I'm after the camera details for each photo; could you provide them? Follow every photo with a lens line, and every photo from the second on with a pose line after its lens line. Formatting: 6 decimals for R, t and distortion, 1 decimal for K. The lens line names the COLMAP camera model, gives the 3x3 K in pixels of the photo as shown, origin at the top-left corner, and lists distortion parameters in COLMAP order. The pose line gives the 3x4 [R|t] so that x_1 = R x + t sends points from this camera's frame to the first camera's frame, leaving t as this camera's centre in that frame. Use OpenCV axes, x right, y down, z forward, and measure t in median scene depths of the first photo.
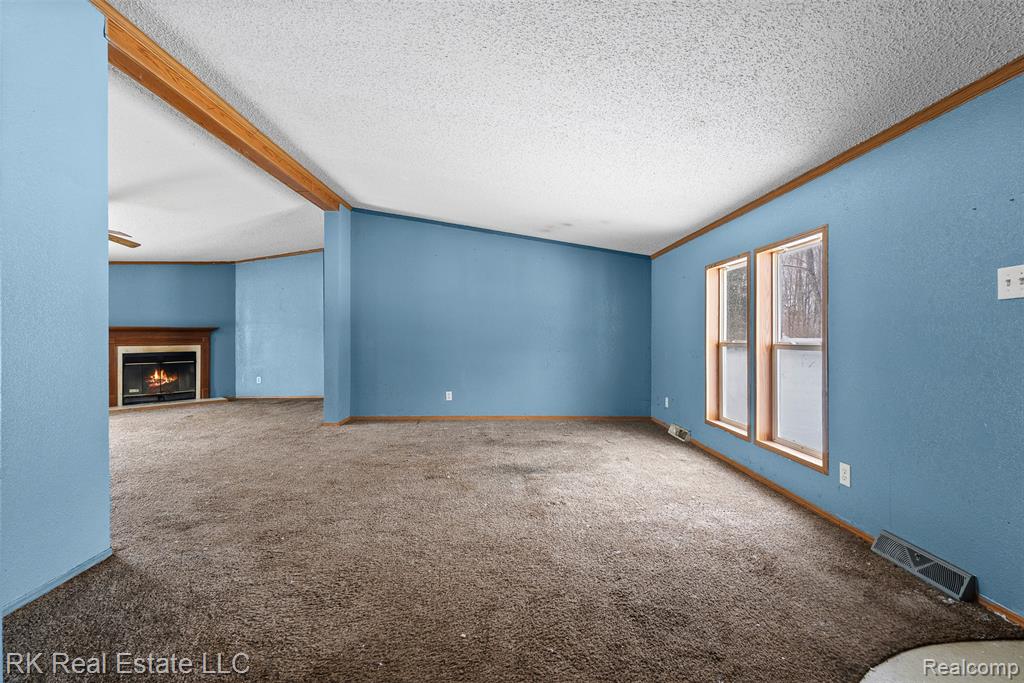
lens RADIAL K [[447.8, 0, 507.9], [0, 447.8, 334.3], [0, 0, 1]] dist [0.000450, 0.000260]
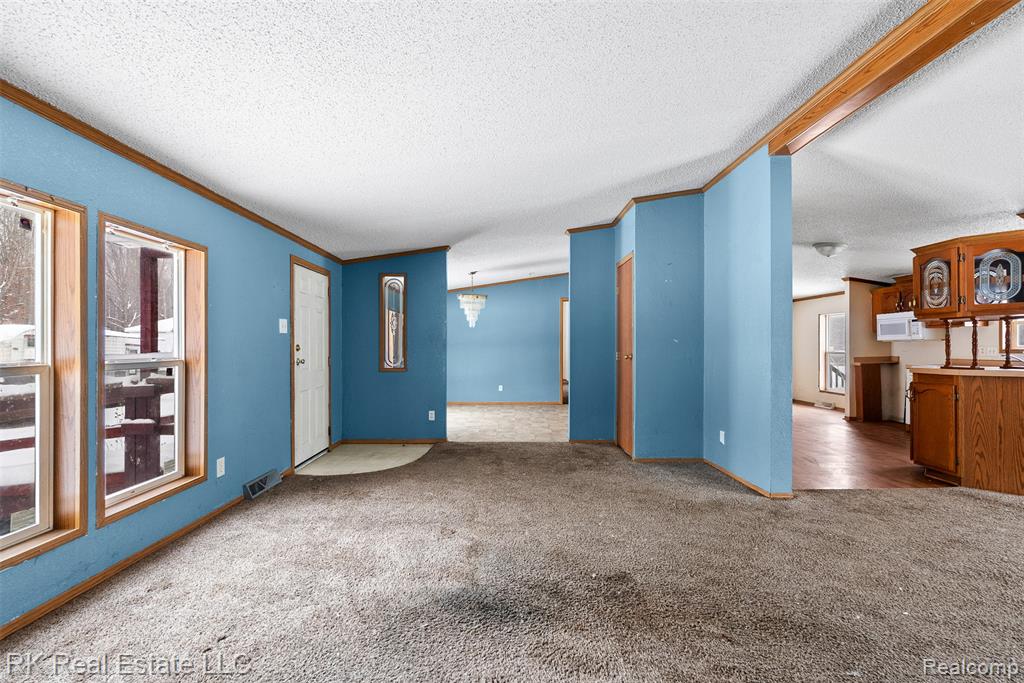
lens RADIAL K [[457.8, 0, 512.0], [0, 457.8, 341.5], [0, 0, 1]] dist [-0.000270, 0.000007]
pose [[-0.999992, -0.001925, -0.003484, -0.006252], [-0.001872, 0.999885, -0.015032, -0.001366], [0.003513, -0.015026, -0.999881, 0.832135]]
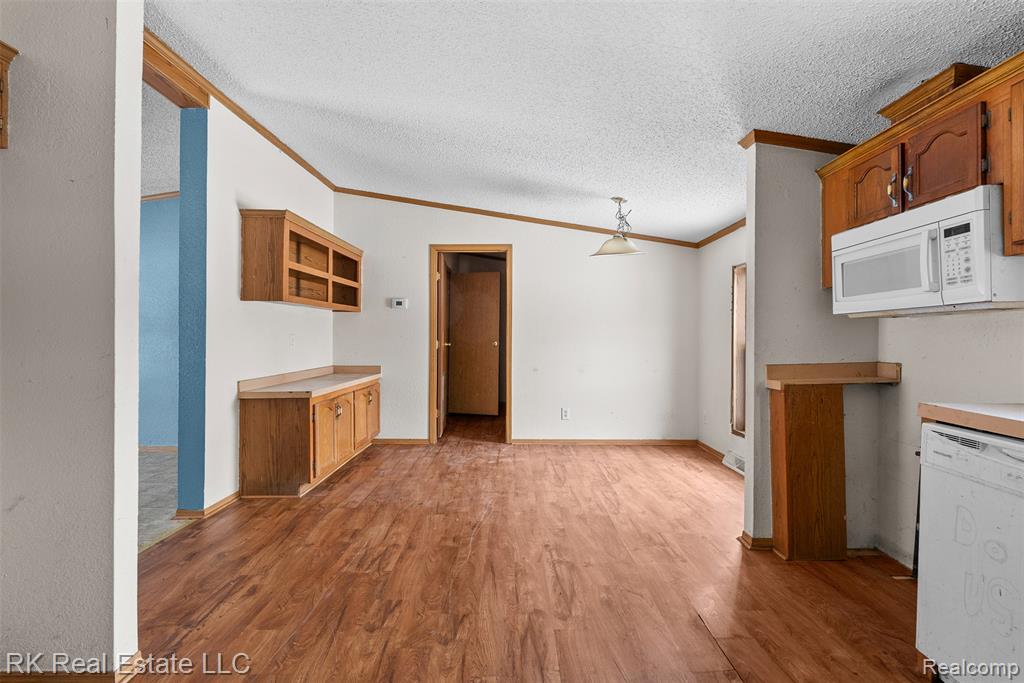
lens RADIAL K [[455.1, 0, 509.7], [0, 455.1, 336.1], [0, 0, 1]] dist [-0.001963, -0.000363]
pose [[-0.999637, -0.001265, 0.026906, -0.605135], [-0.001502, 0.999960, -0.008822, -0.001206], [-0.026894, -0.008859, -0.999599, 0.143719]]
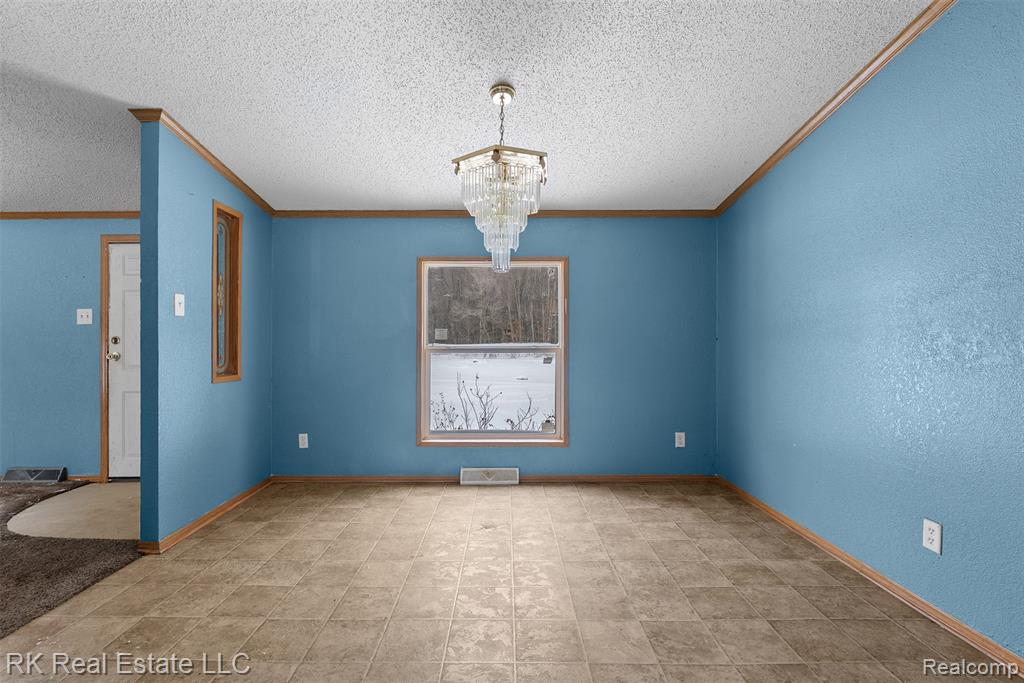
lens RADIAL K [[458.2, 0, 513.1], [0, 458.2, 346.0], [0, 0, 1]] dist [-0.001031, -0.000219]
pose [[-0.014146, 0.001674, 0.999899, -0.274346], [-0.002452, 0.999996, -0.001709, 0.004882], [-0.999897, -0.002476, -0.014142, -0.257648]]
